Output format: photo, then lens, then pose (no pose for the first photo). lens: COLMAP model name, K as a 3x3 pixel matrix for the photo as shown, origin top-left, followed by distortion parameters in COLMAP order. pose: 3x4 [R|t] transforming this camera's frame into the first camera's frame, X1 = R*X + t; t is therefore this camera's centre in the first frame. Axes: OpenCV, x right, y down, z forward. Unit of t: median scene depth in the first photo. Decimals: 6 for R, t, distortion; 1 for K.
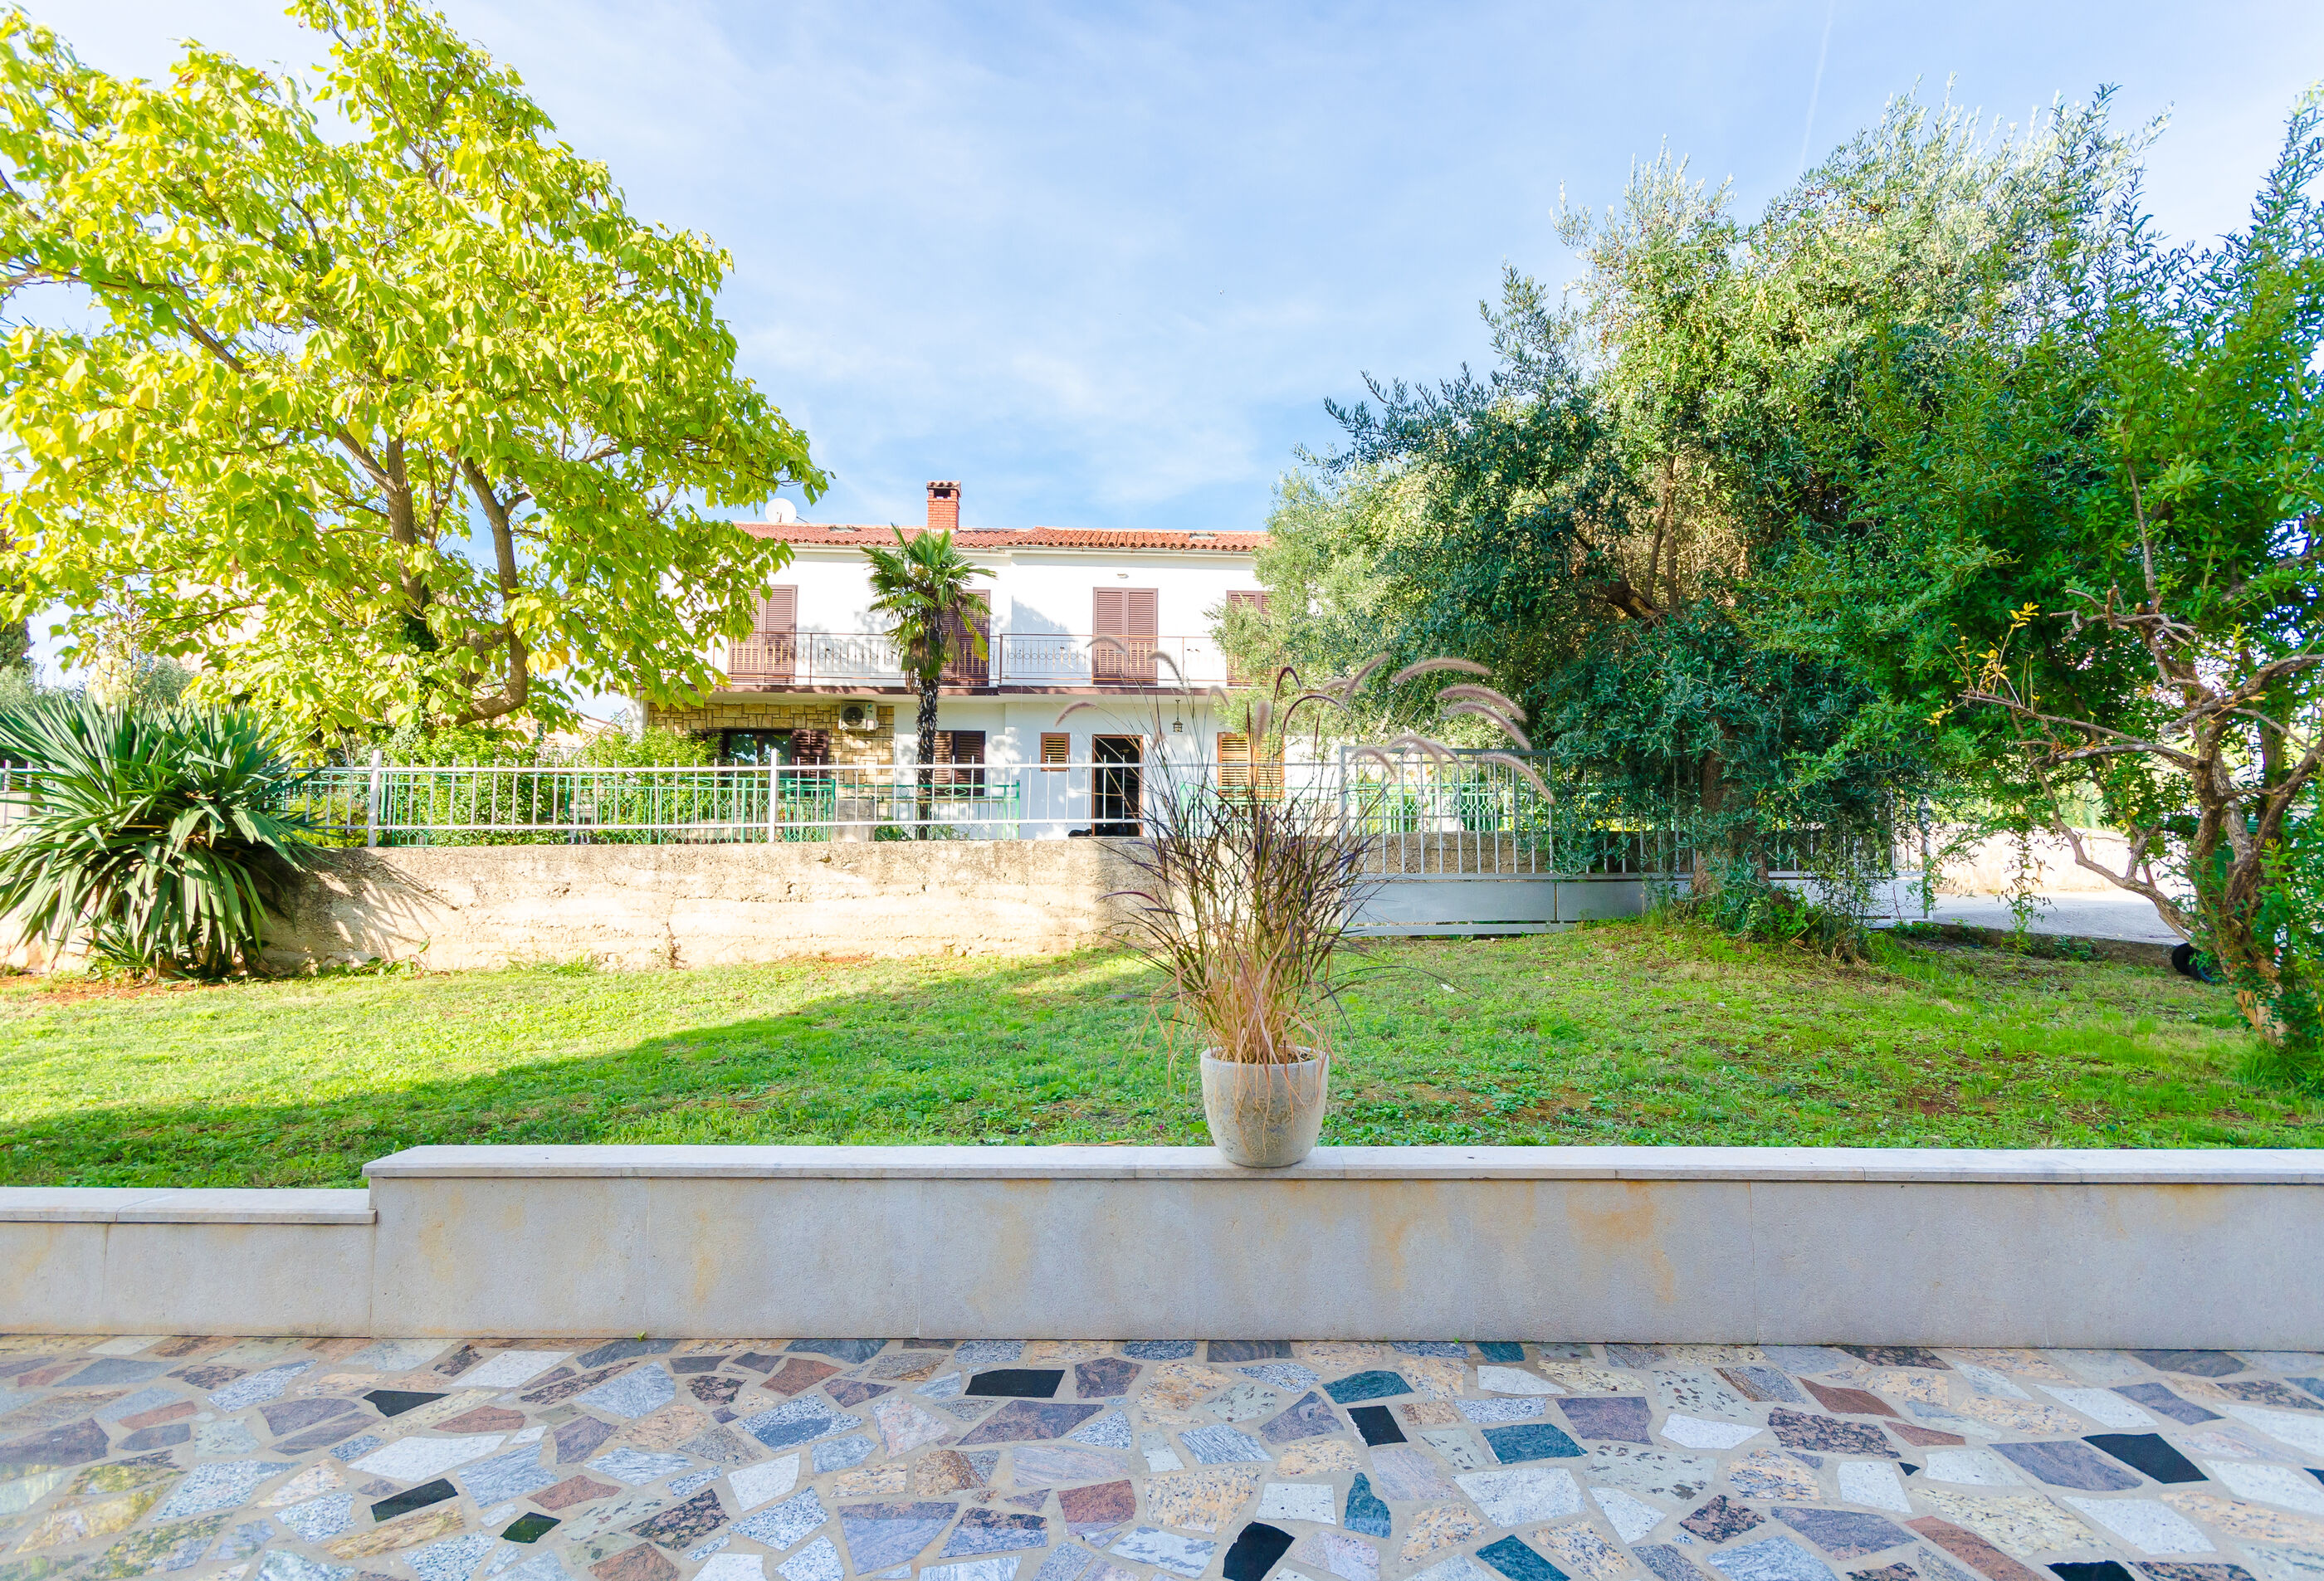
lens RADIAL K [[1084.8, 0, 1162.0], [0, 1084.8, 790.5], [0, 0, 1]] dist [0.001888, 0.000354]
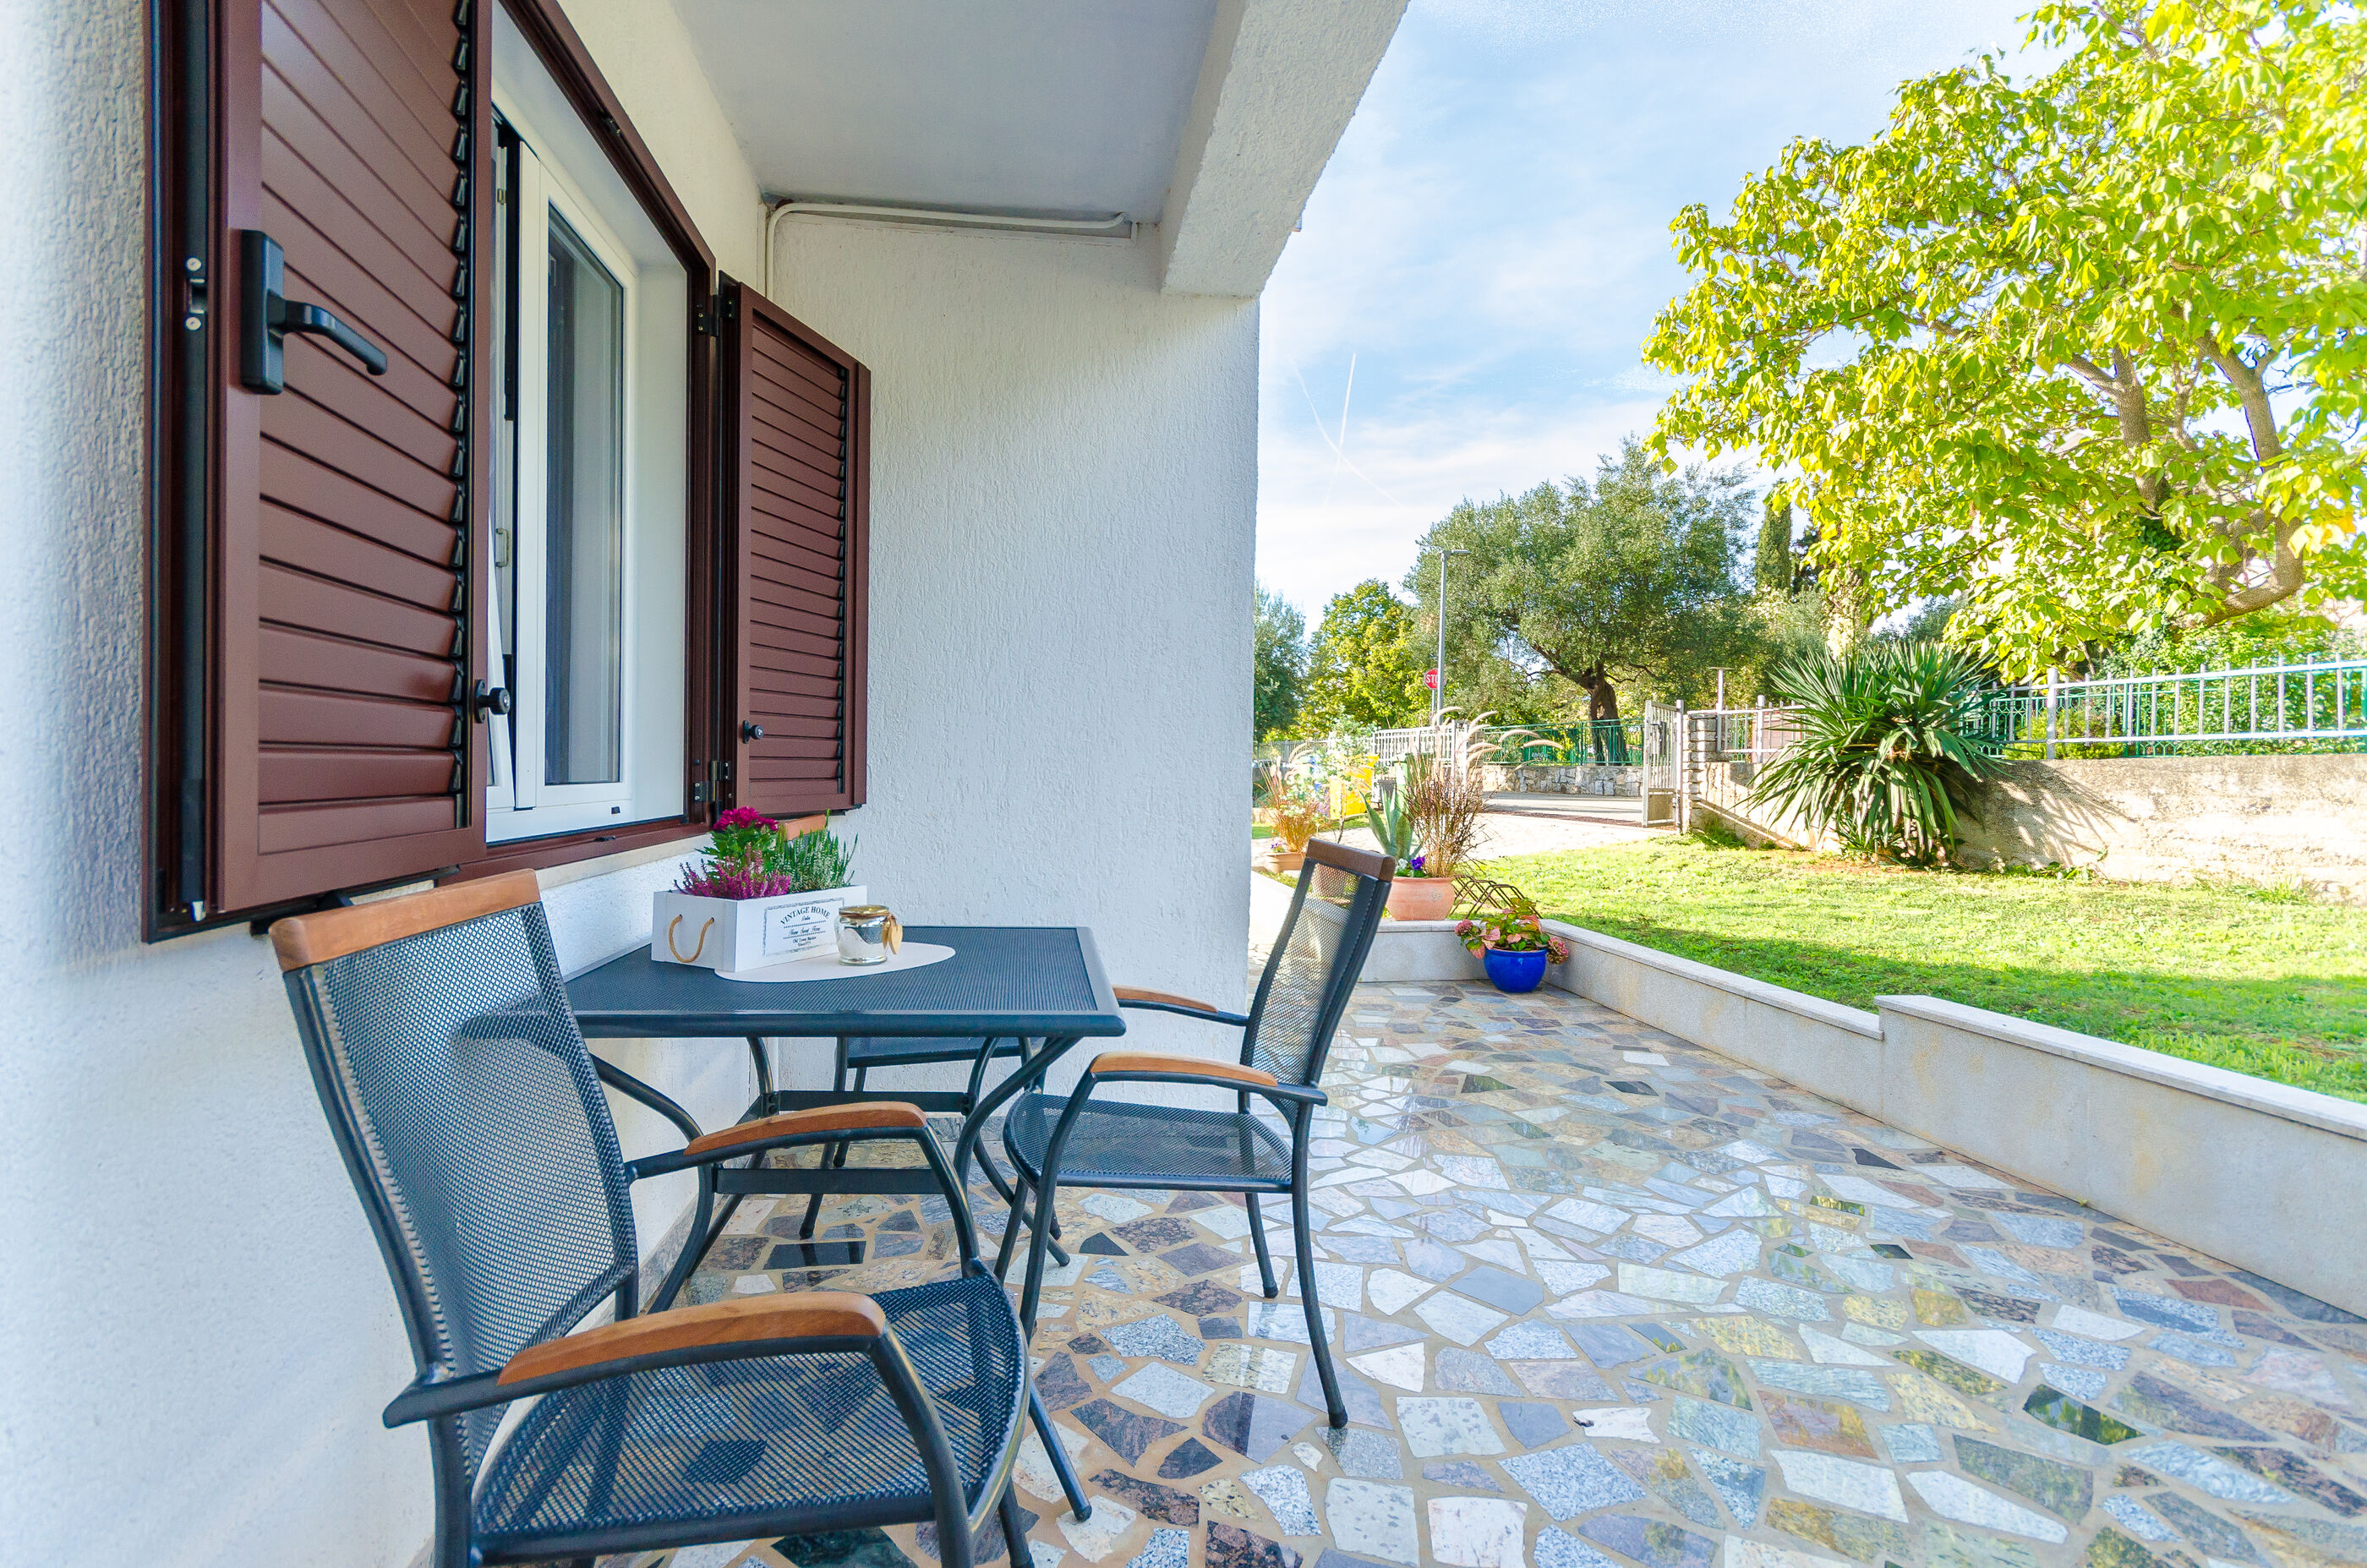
lens RADIAL K [[1043.2, 0, 1182.5], [0, 1043.2, 759.7], [0, 0, 1]] dist [0.000407, 0.000362]
pose [[0.171526, -0.005712, -0.985163, 0.145535], [0.058839, 0.998258, 0.004456, -0.003064], [0.983421, -0.058730, 0.171563, -0.022108]]
